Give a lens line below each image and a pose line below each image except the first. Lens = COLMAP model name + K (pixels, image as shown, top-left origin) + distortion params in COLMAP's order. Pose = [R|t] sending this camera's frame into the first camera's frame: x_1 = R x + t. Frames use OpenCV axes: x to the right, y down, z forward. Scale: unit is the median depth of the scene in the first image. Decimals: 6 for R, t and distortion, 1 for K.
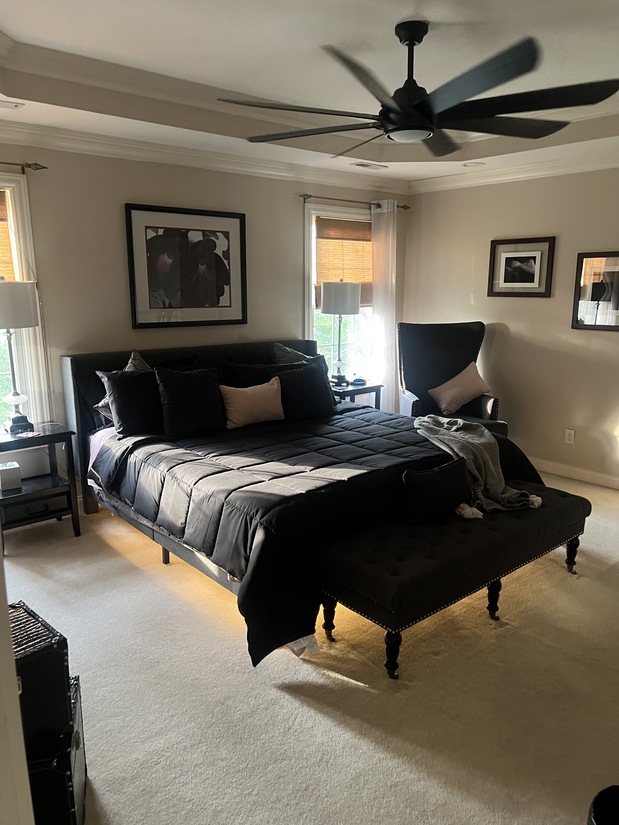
lens RADIAL K [[592.4, 0, 310.9], [0, 592.4, 410.5], [0, 0, 1]] dist [0.005796, -0.004008]
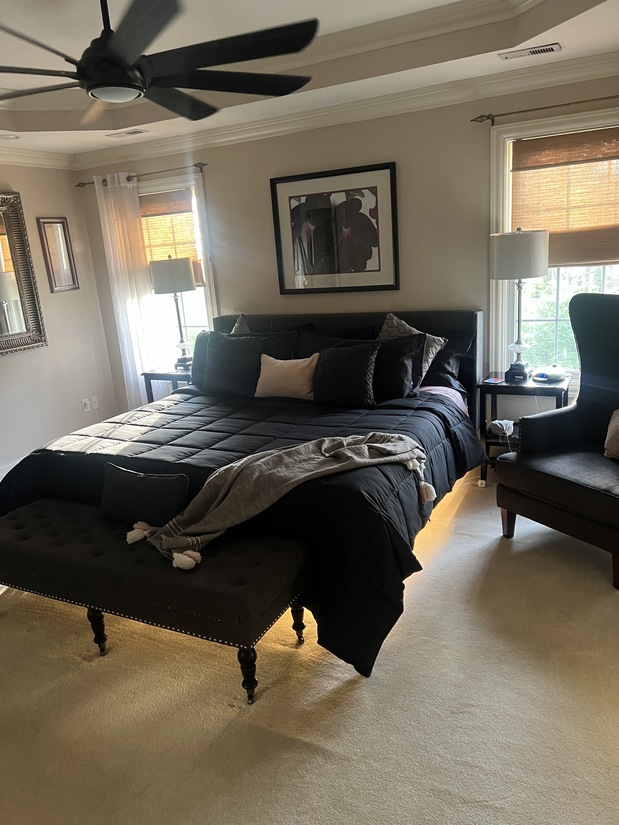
lens RADIAL K [[592.4, 0, 310.9], [0, 592.4, 410.5], [0, 0, 1]] dist [0.005796, -0.004008]
pose [[0.413822, 0.208150, -0.886242, 0.709376], [-0.119670, 0.977500, 0.173704, -0.117715], [0.902458, 0.034174, 0.429420, 0.554171]]
